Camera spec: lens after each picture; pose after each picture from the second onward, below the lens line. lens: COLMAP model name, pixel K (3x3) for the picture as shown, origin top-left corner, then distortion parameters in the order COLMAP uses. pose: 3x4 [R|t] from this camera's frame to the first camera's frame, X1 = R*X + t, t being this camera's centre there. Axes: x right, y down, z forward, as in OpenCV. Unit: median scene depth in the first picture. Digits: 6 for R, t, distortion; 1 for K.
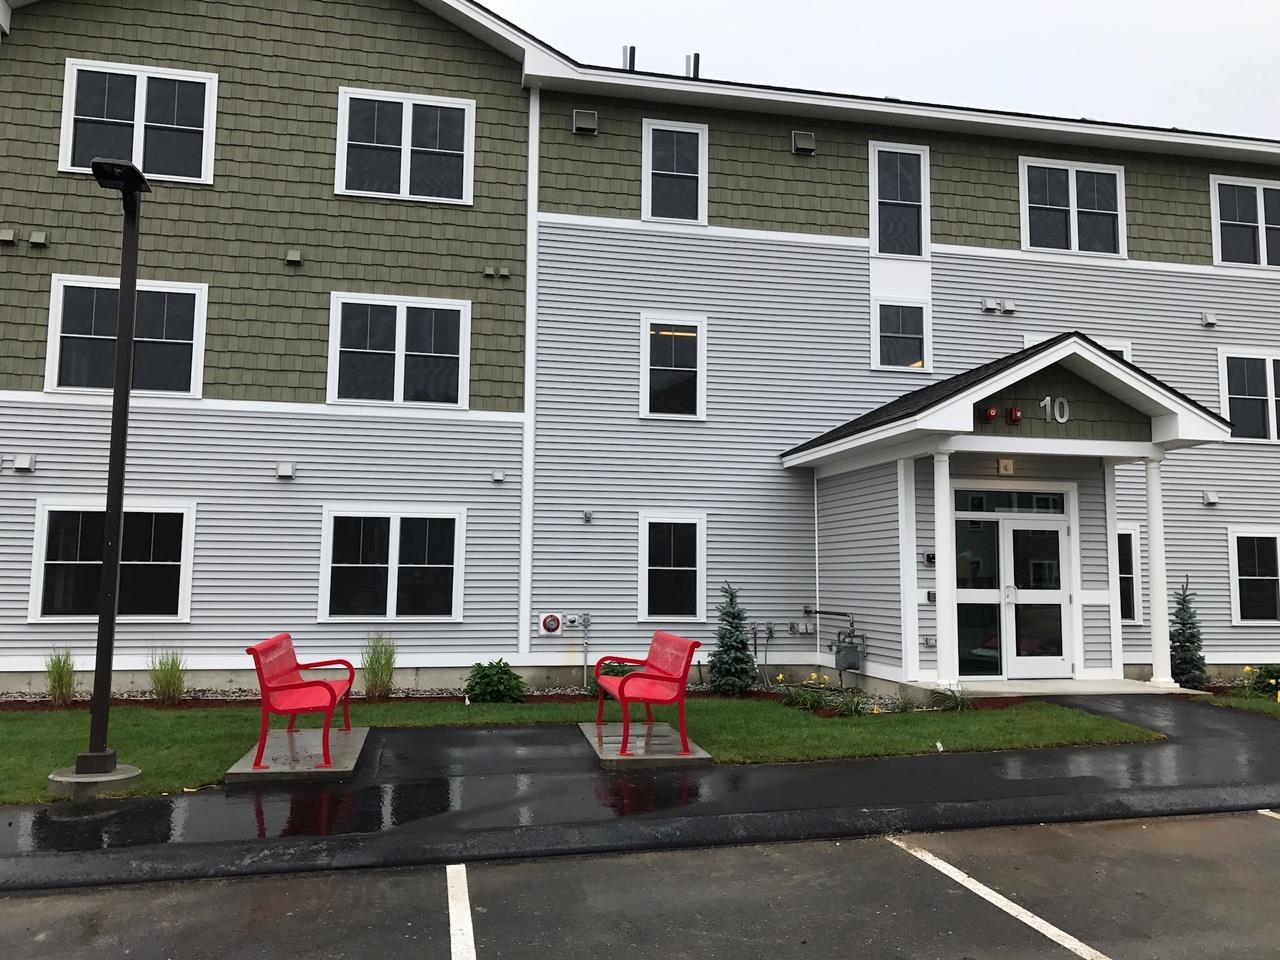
lens RADIAL K [[1035.8, 0, 639.6], [0, 1035.8, 477.9], [0, 0, 1]] dist [-0.010779, 0.006880]
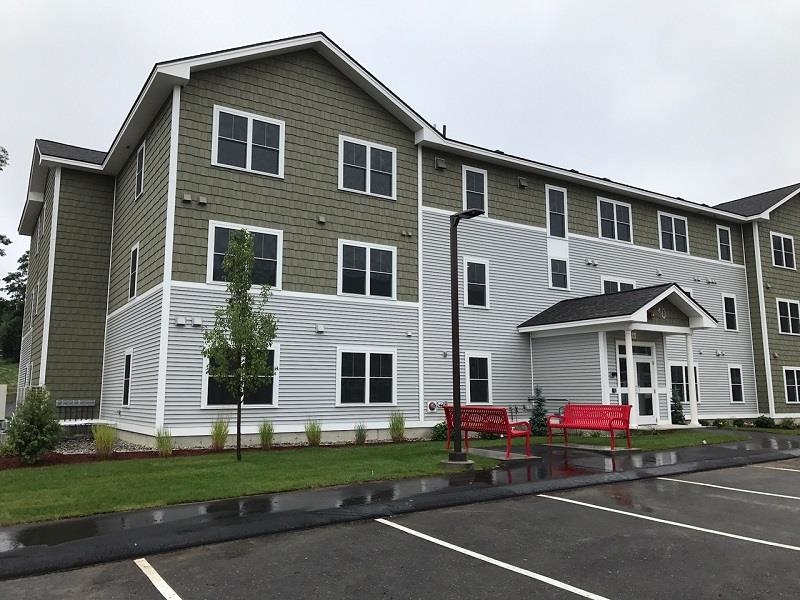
lens RADIAL K [[647.4, 0, 379.3], [0, 647.4, 301.3], [0, 0, 1]] dist [-0.010779, 0.006880]
pose [[0.938761, 0.040039, 0.342235, -0.636987], [-0.026702, 0.998692, -0.043596, -0.008518], [-0.343533, 0.031788, 0.938602, -0.180038]]
